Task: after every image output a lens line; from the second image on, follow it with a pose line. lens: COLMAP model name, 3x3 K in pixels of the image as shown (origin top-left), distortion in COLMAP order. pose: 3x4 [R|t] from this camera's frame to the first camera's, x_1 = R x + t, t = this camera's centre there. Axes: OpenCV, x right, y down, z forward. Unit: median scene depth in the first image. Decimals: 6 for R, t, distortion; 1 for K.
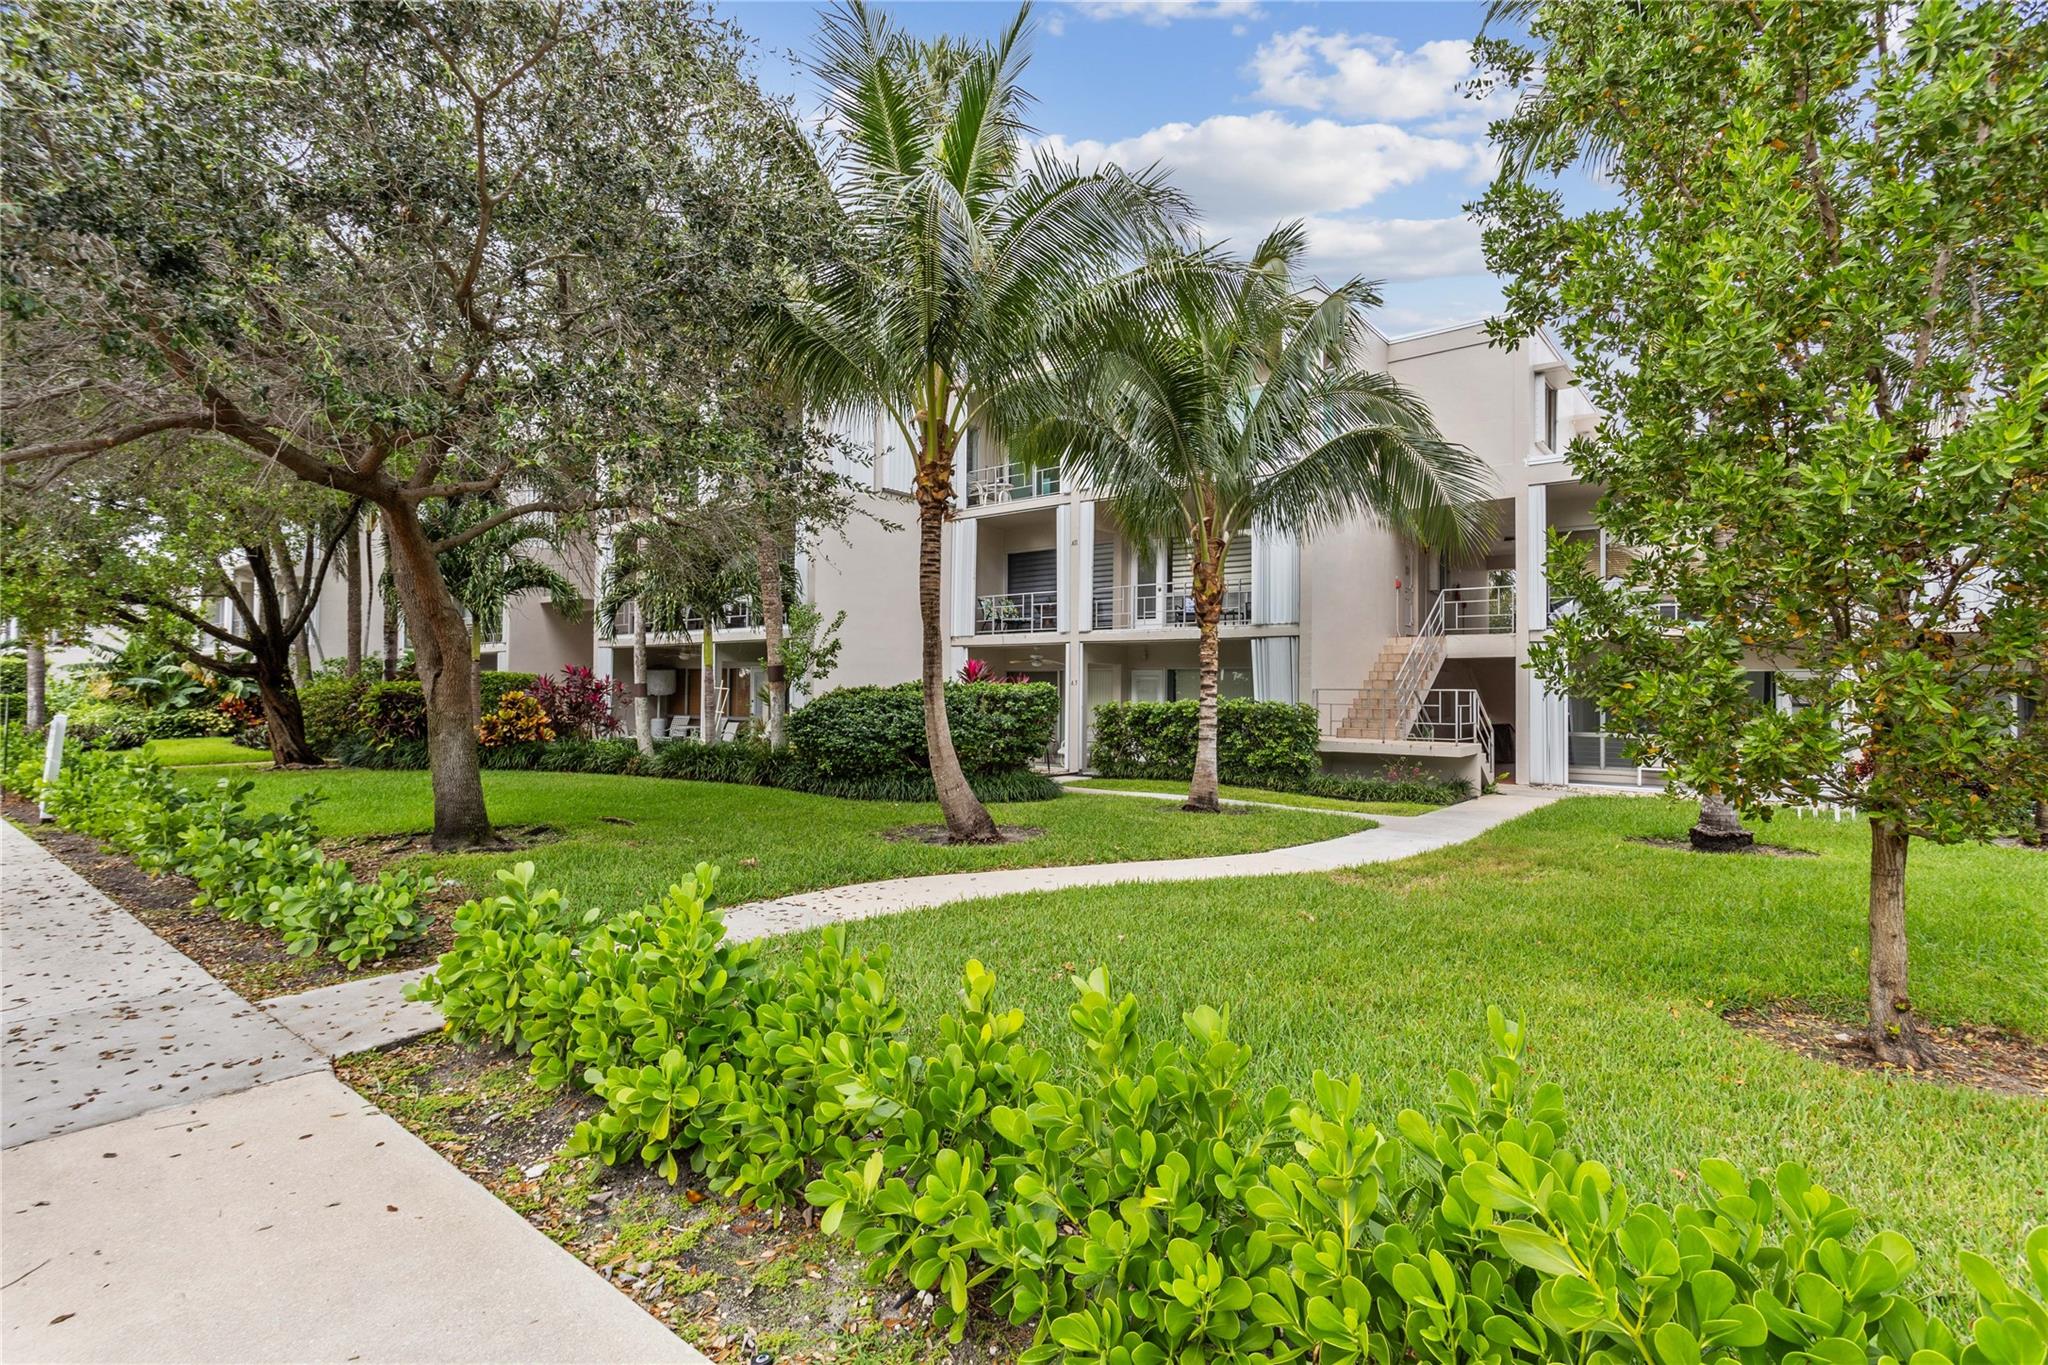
lens RADIAL K [[1006.4, 0, 1024.0], [0, 1006.4, 682.5], [0, 0, 1]] dist [-0.012440, 0.000151]
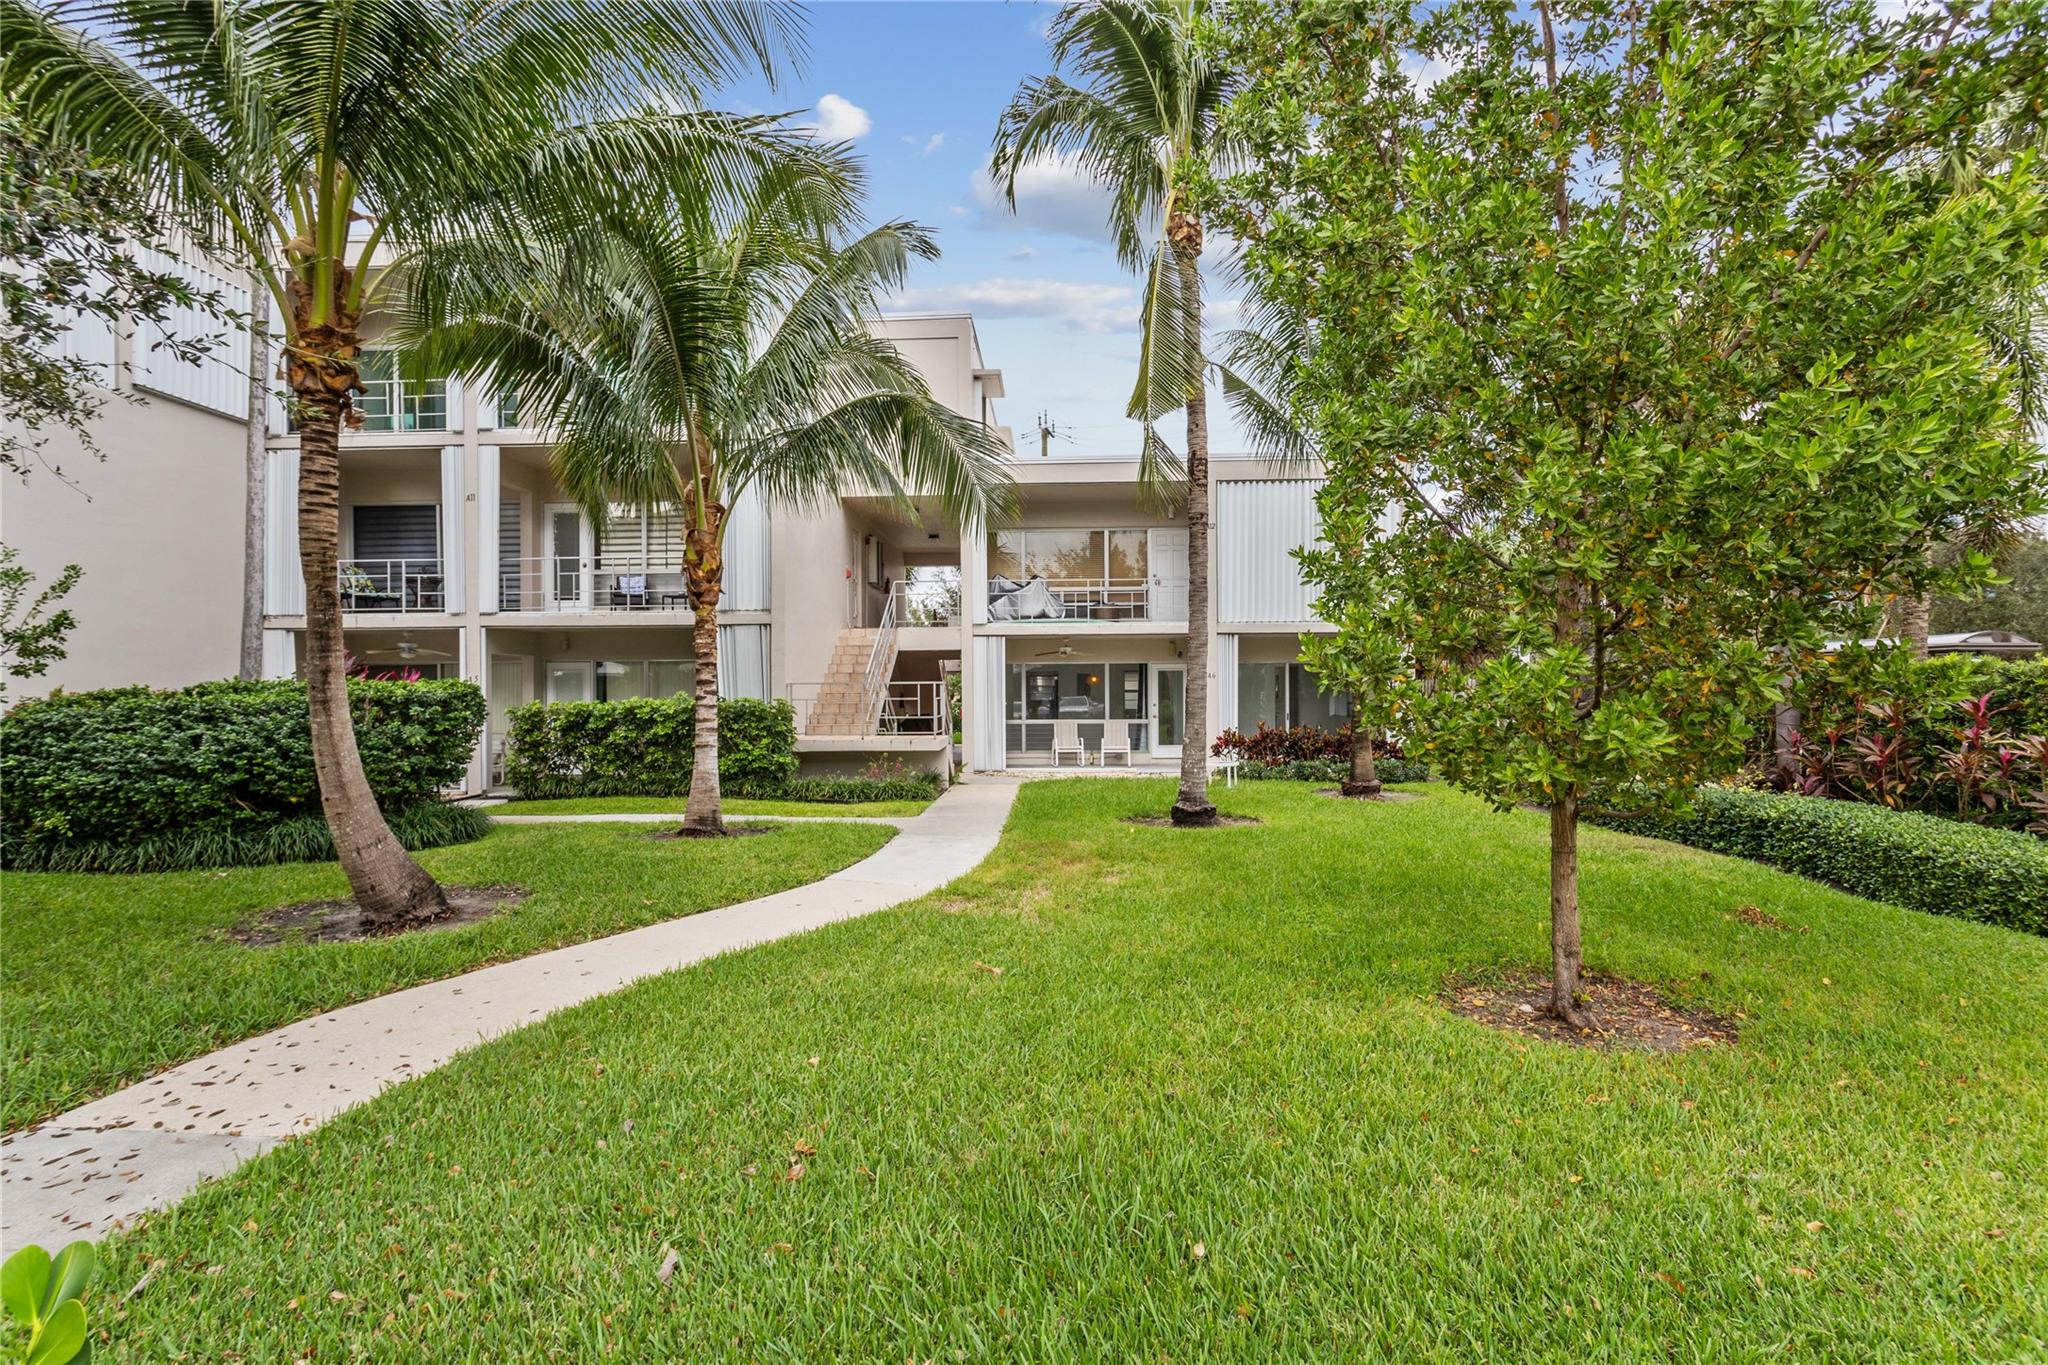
lens RADIAL K [[980.6, 0, 1019.7], [0, 980.6, 690.4], [0, 0, 1]] dist [-0.001797, -0.000048]
pose [[0.800269, -0.016891, 0.599403, -0.079551], [0.008065, 0.999816, 0.017407, -0.000891], [-0.599587, -0.009096, 0.800258, 0.177630]]
